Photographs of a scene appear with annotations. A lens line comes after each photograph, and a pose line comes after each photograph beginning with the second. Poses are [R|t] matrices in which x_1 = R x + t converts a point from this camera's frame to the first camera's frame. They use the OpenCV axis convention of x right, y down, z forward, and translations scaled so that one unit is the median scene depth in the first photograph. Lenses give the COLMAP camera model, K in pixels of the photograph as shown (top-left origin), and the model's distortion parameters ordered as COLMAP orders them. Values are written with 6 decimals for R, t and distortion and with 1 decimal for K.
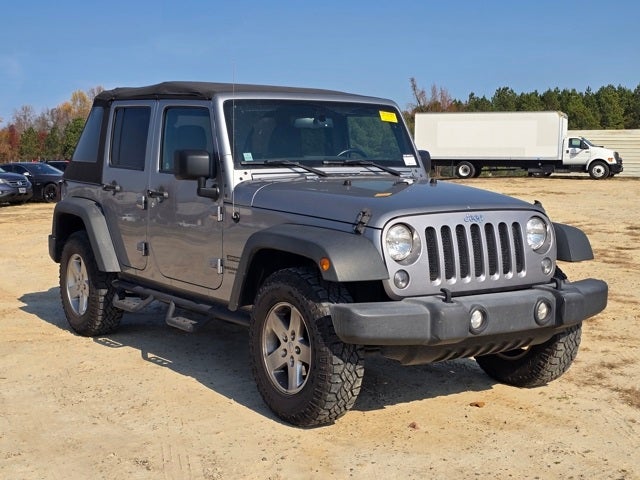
lens RADIAL K [[968.2, 0, 320.0], [0, 968.2, 240.0], [0, 0, 1]] dist [0.060695, -0.029149]
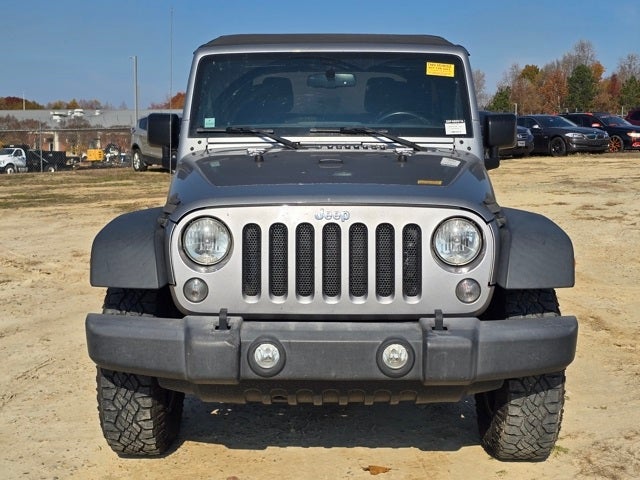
lens RADIAL K [[968.2, 0, 320.0], [0, 968.2, 240.0], [0, 0, 1]] dist [0.060695, -0.029149]
pose [[0.818395, 0.078397, -0.569284, 0.492648], [-0.049192, 0.996572, 0.066521, -0.044910], [0.572547, -0.026436, 0.819446, 0.359379]]
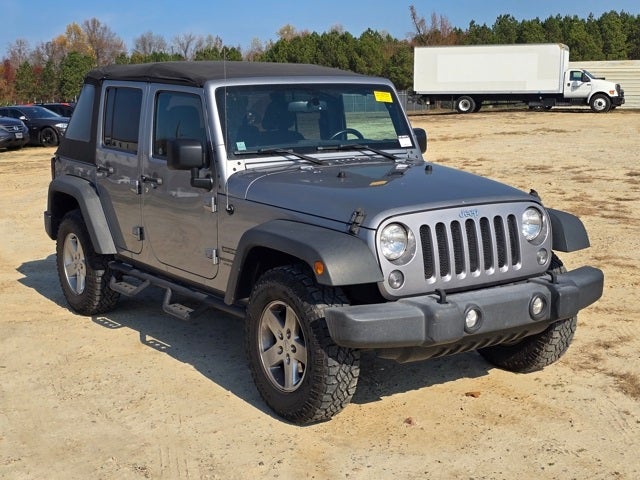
lens RADIAL K [[968.2, 0, 320.0], [0, 968.2, 240.0], [0, 0, 1]] dist [0.060695, -0.029149]
pose [[0.999908, -0.013455, -0.001402, 0.006292], [0.013521, 0.997339, 0.071644, -0.060036], [0.000434, -0.071656, 0.997429, 0.006036]]
